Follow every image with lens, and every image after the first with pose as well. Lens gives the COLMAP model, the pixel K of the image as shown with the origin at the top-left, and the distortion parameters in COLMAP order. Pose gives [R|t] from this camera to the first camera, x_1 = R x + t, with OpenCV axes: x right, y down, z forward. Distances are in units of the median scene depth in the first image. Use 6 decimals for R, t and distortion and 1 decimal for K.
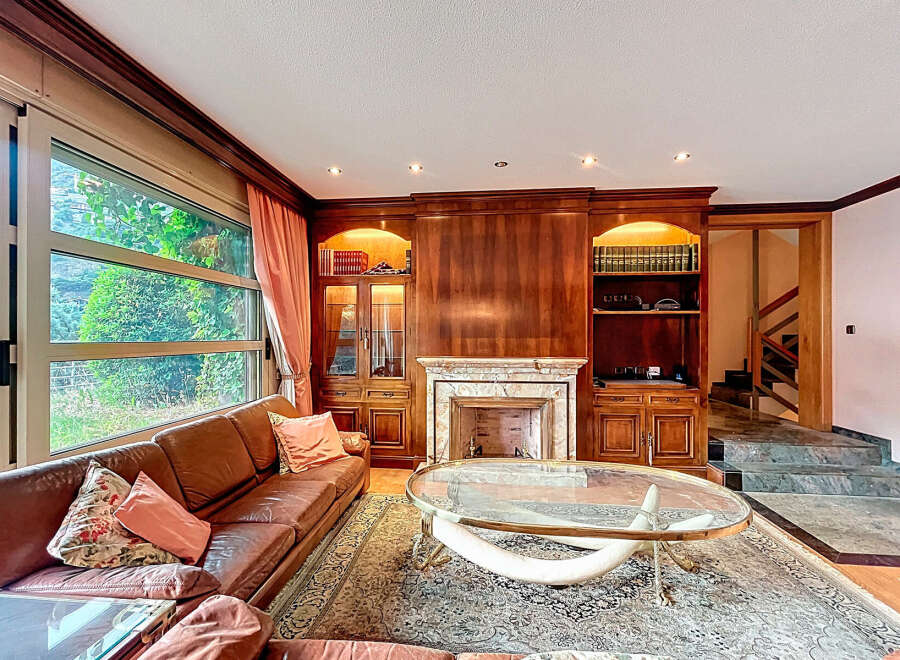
lens RADIAL K [[416.3, 0, 448.9], [0, 416.3, 339.0], [0, 0, 1]] dist [-0.001024, -0.000316]
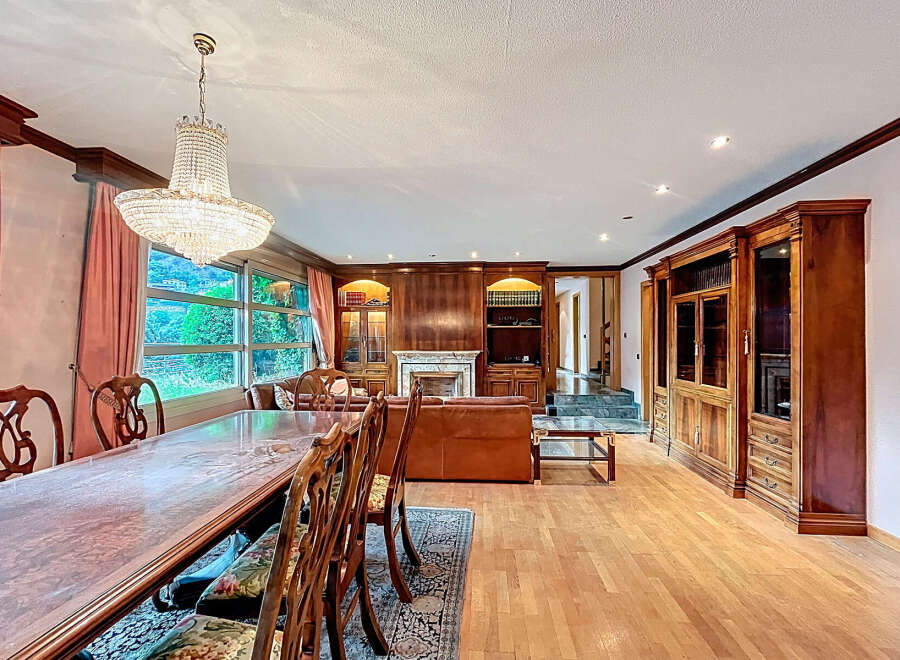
lens RADIAL K [[413.4, 0, 451.6], [0, 413.4, 335.2], [0, 0, 1]] dist [-0.001524, -0.000208]
pose [[0.999599, -0.004334, 0.027976, 0.134831], [0.004704, 0.999902, -0.013155, -0.001894], [-0.027917, 0.013281, 0.999522, -0.852079]]
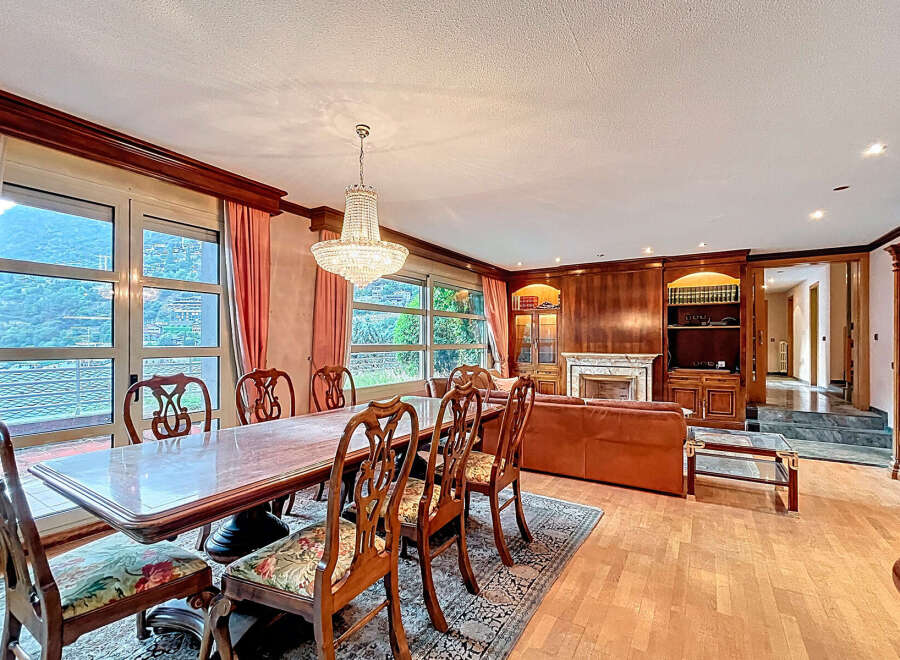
lens RADIAL K [[416.3, 0, 448.9], [0, 416.3, 339.0], [0, 0, 1]] dist [-0.001024, -0.000316]
pose [[0.899664, -0.002896, -0.436573, 0.282932], [-0.001514, 0.999951, -0.009754, 0.000265], [0.436580, 0.009436, 0.899616, -0.917488]]
